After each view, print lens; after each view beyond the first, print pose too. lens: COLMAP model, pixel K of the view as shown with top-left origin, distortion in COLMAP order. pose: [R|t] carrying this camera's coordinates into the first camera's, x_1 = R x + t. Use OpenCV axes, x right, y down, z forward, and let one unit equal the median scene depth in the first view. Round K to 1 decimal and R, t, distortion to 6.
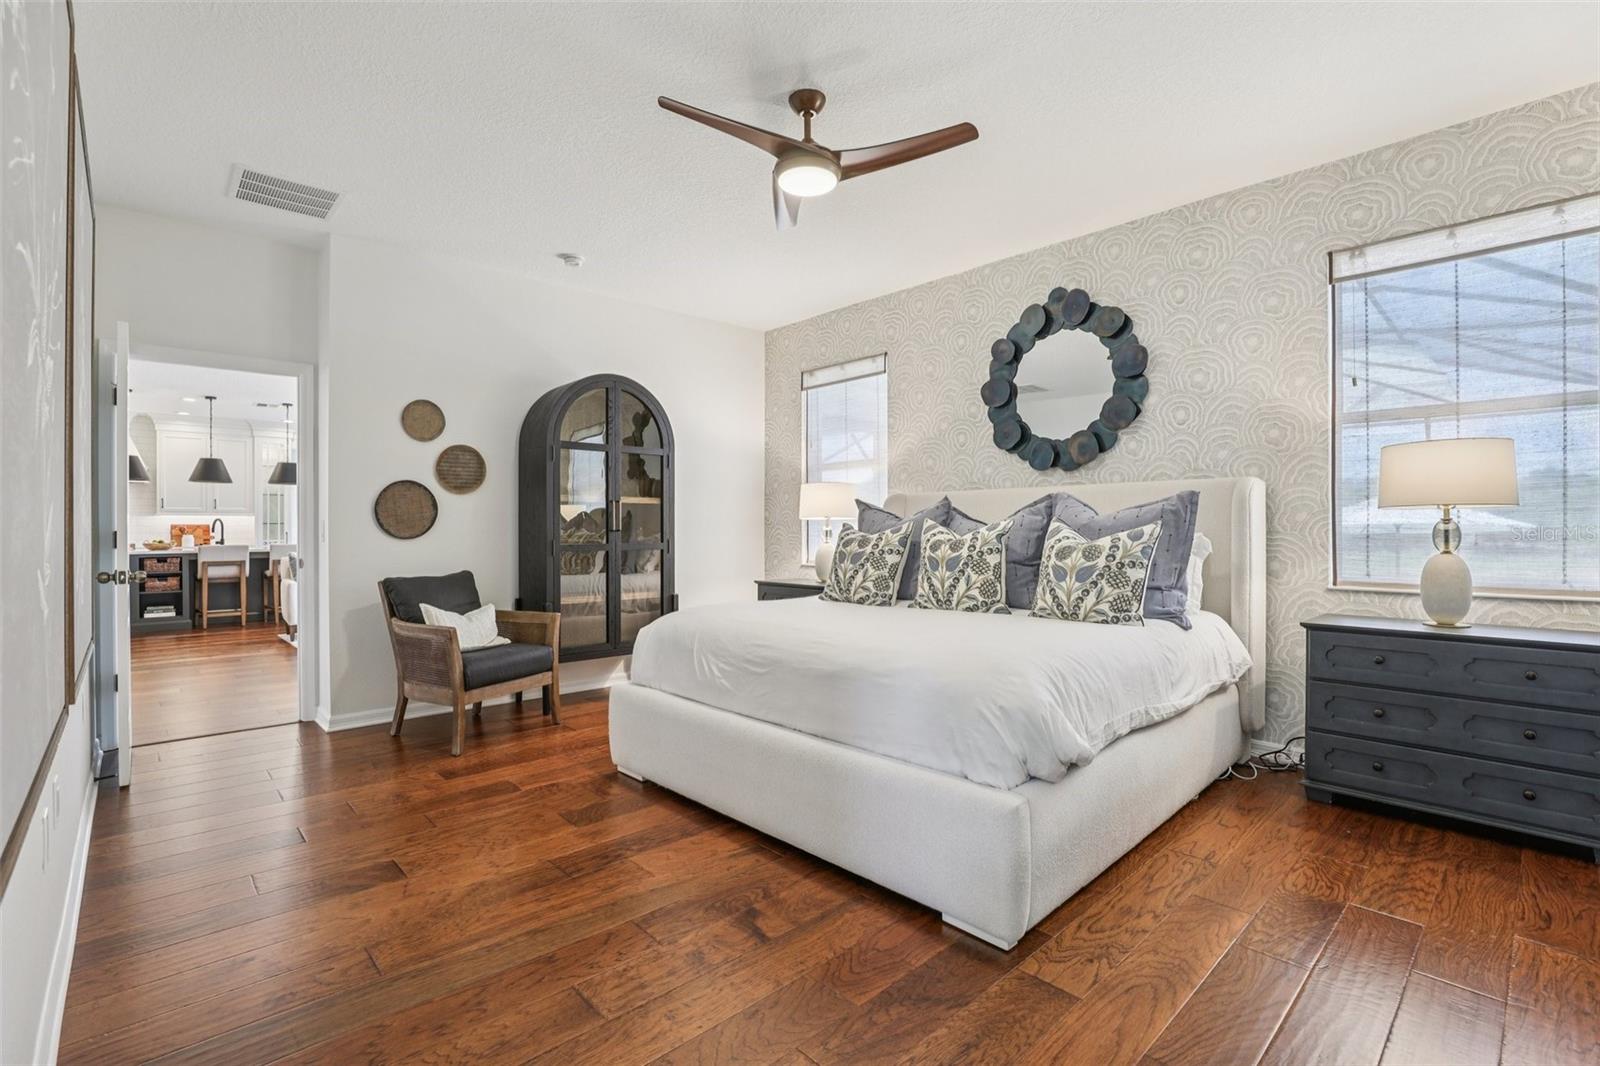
lens RADIAL K [[730.1, 0, 850.4], [0, 730.1, 537.6], [0, 0, 1]] dist [-0.051643, 0.000686]
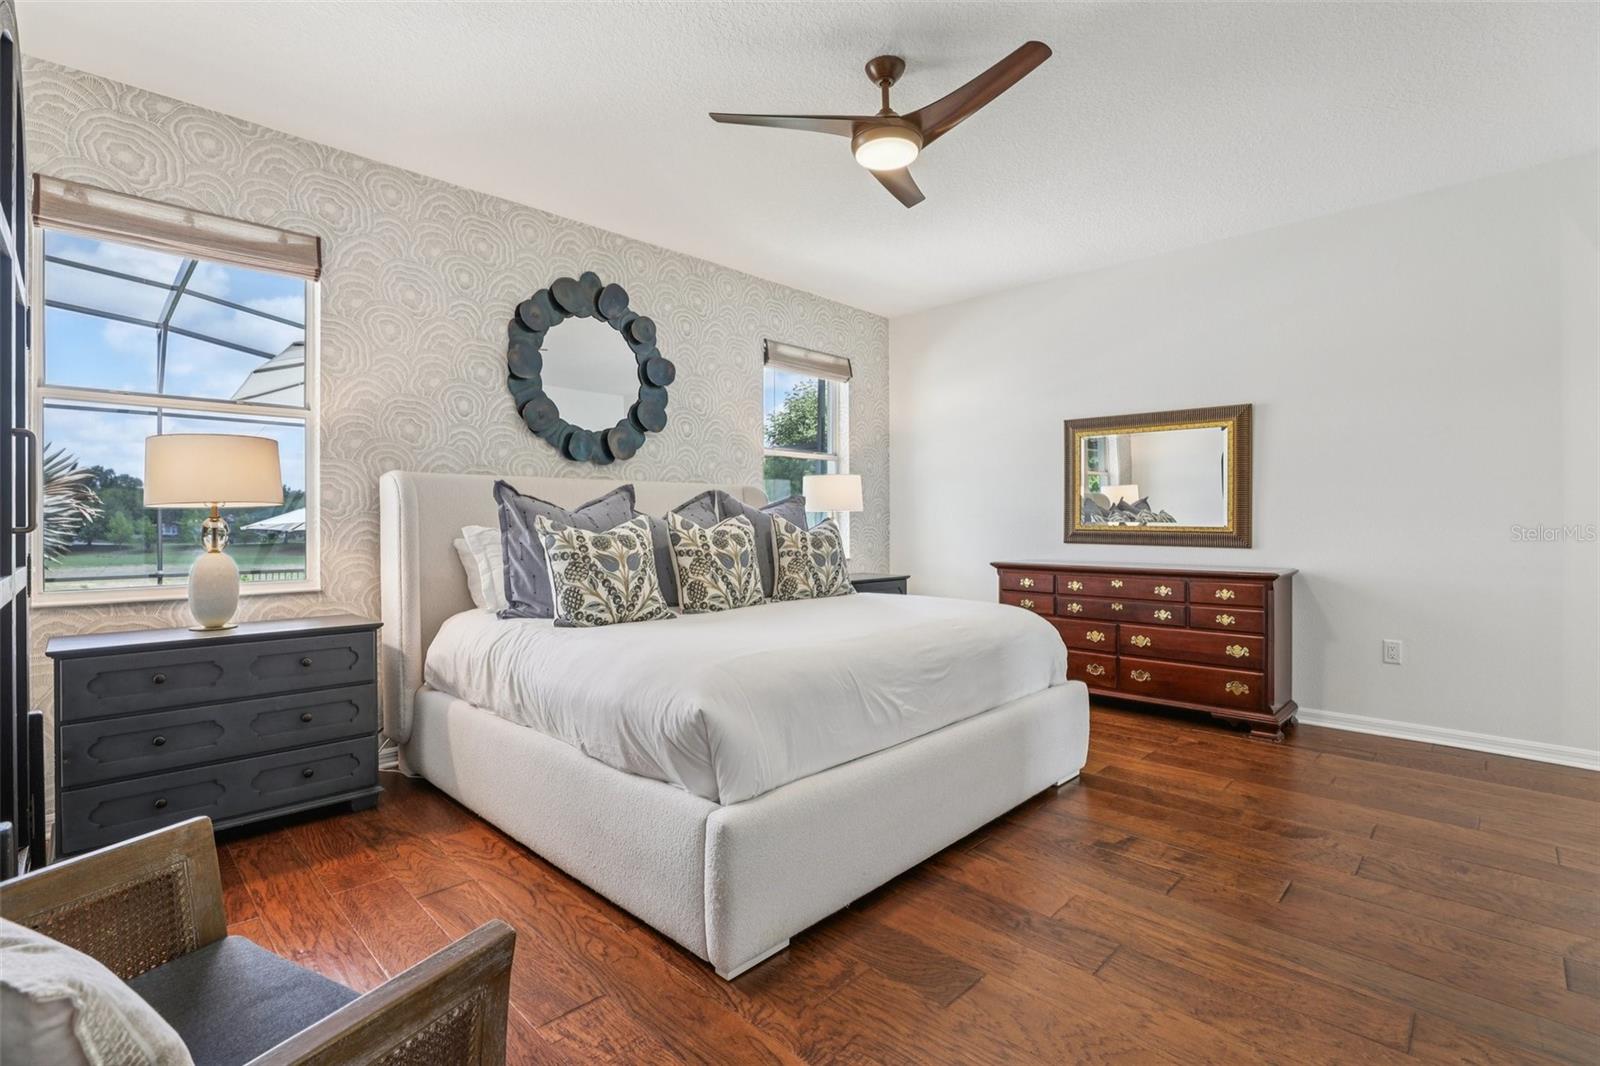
lens RADIAL K [[748.6, 0, 797.9], [0, 748.6, 495.8], [0, 0, 1]] dist [0.014061, -0.000435]
pose [[-0.018412, 0.040374, 0.999015, -0.711278], [0.016153, 0.999066, -0.040078, -0.006097], [-0.999700, 0.015399, -0.019047, 0.773577]]
